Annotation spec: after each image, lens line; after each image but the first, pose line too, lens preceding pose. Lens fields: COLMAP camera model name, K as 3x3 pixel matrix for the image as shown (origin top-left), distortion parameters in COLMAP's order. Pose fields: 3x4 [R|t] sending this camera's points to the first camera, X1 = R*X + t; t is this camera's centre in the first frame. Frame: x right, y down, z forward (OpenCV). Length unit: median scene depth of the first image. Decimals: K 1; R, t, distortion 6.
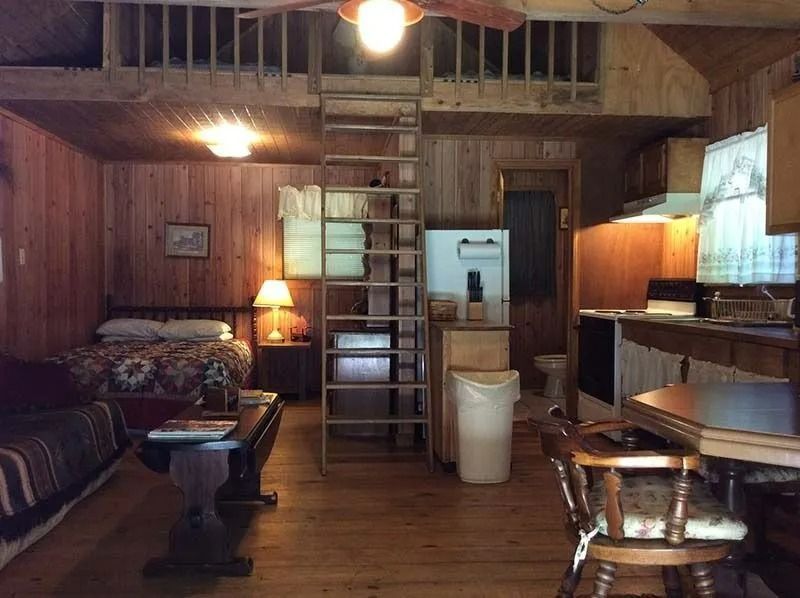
lens RADIAL K [[742.6, 0, 406.9], [0, 742.6, 296.5], [0, 0, 1]] dist [0.022831, 0.000000]
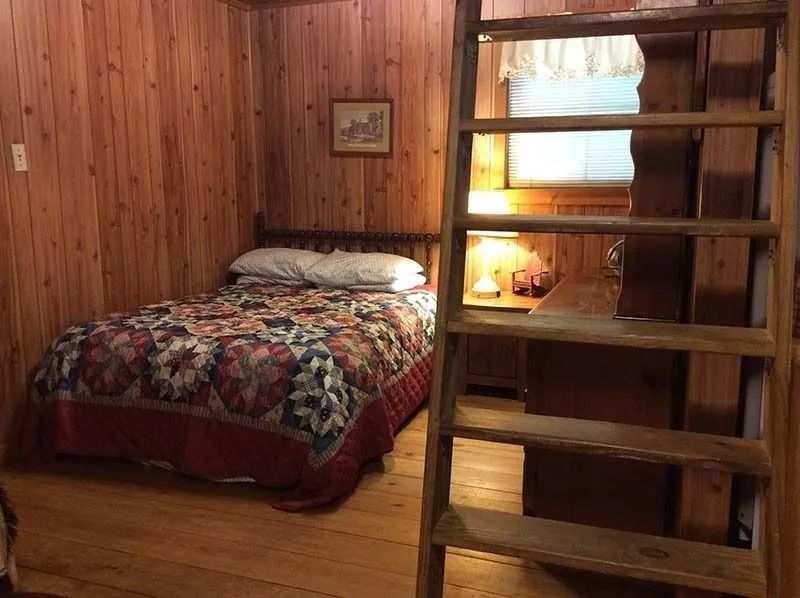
lens RADIAL K [[742.6, 0, 387.6], [0, 742.6, 321.1], [0, 0, 1]] dist [0.022831, 0.000000]
pose [[0.903907, 0.073764, -0.421321, 0.007539], [-0.001607, 0.985596, 0.169108, -0.028382], [0.427727, -0.152181, 0.891006, 0.617529]]
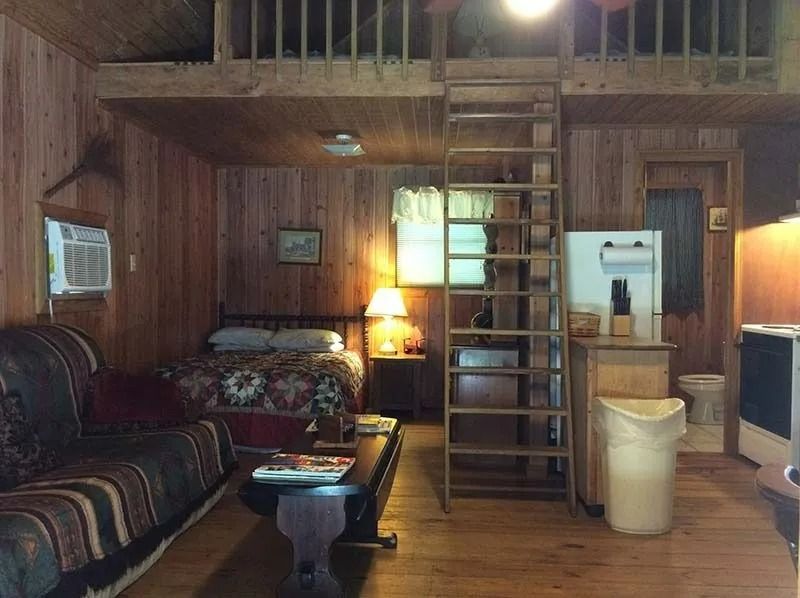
lens RADIAL K [[742.6, 0, 404.0], [0, 742.6, 292.9], [0, 0, 1]] dist [0.022831, 0.000000]
pose [[0.989360, 0.005167, -0.145394, -0.030247], [-0.007333, 0.999870, -0.014366, -0.003764], [0.145300, 0.015280, 0.989270, 0.101928]]
